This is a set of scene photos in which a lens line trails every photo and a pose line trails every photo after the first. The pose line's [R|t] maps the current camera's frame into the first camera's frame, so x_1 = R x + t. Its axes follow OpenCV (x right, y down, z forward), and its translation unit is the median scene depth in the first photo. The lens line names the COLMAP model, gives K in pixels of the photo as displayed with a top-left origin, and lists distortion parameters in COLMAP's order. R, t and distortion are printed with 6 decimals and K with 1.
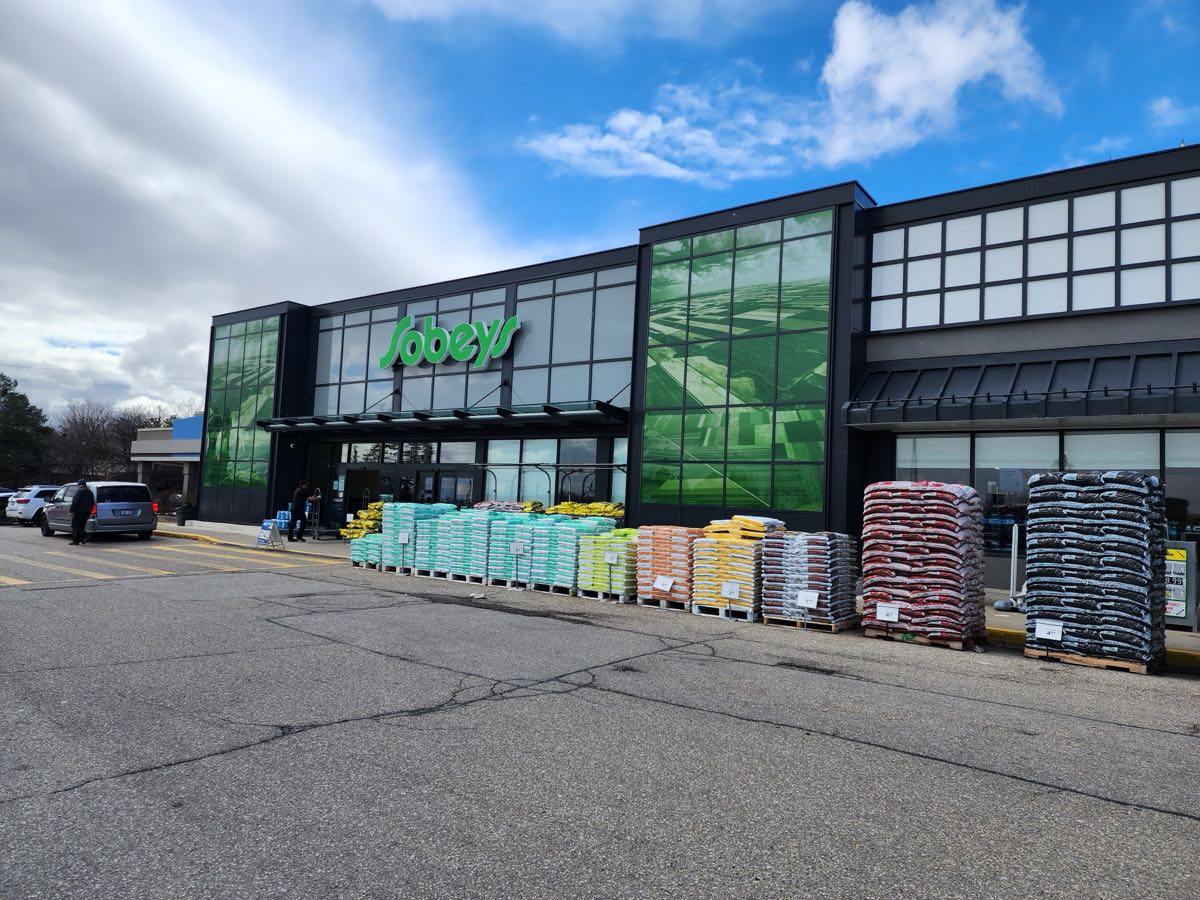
lens RADIAL K [[795.2, 0, 612.5], [0, 795.2, 454.3], [0, 0, 1]] dist [0.107641, -0.095853]
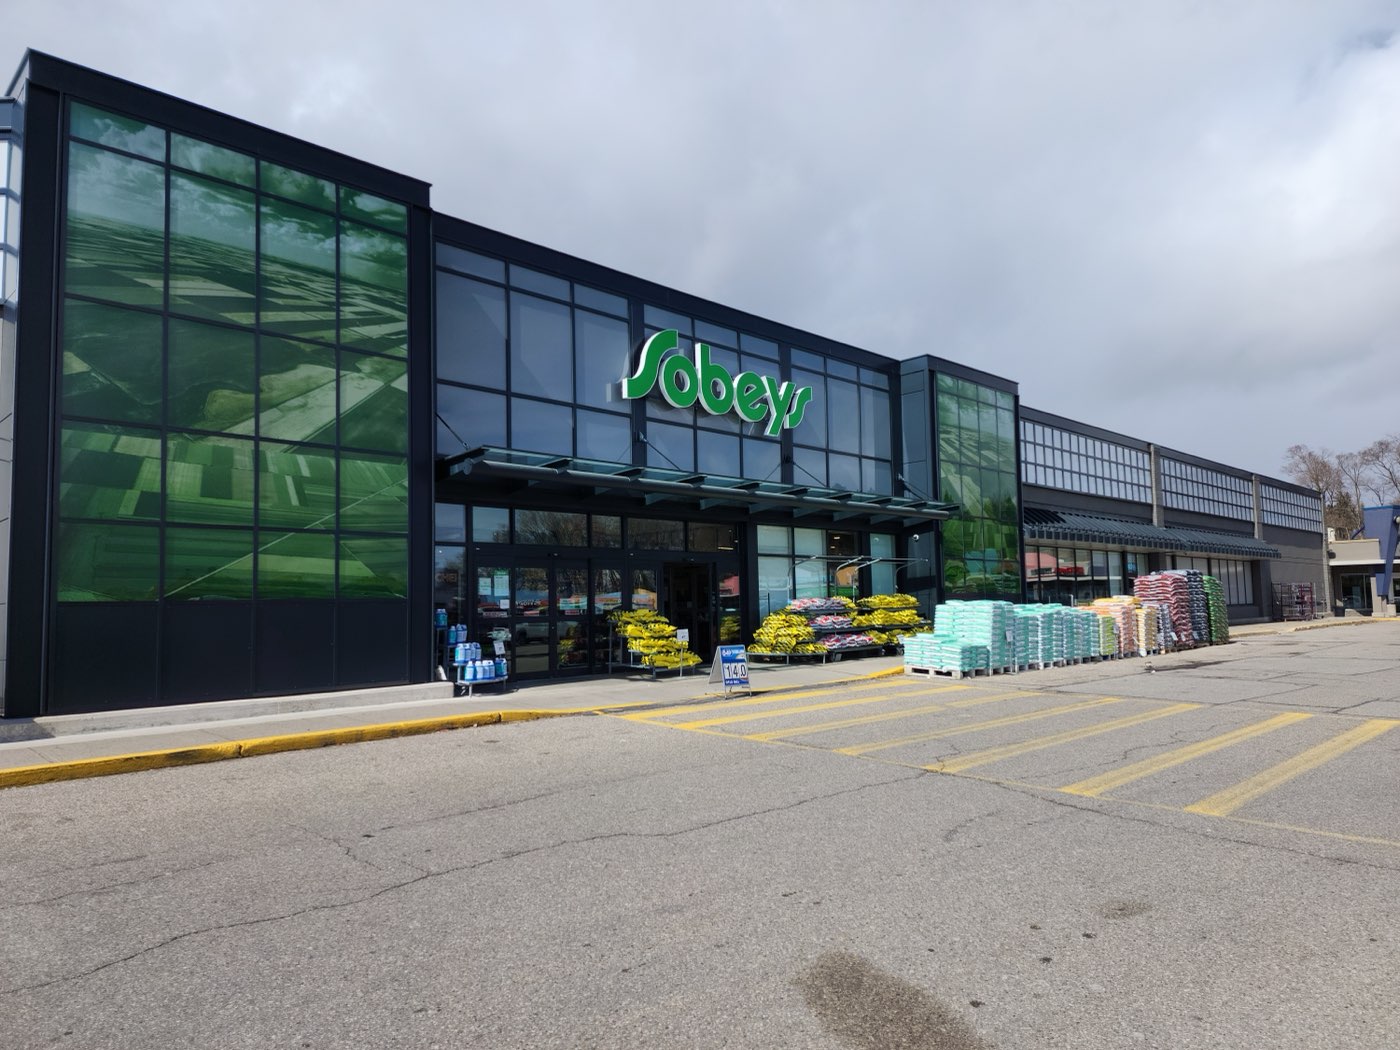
lens RADIAL K [[927.0, 0, 711.5], [0, 927.0, 541.1], [0, 0, 1]] dist [0.112793, -0.095516]
pose [[0.125976, 0.024491, 0.991731, -1.486234], [-0.035167, 0.999177, -0.020208, 0.026526], [-0.991410, -0.032330, 0.126734, 1.263073]]
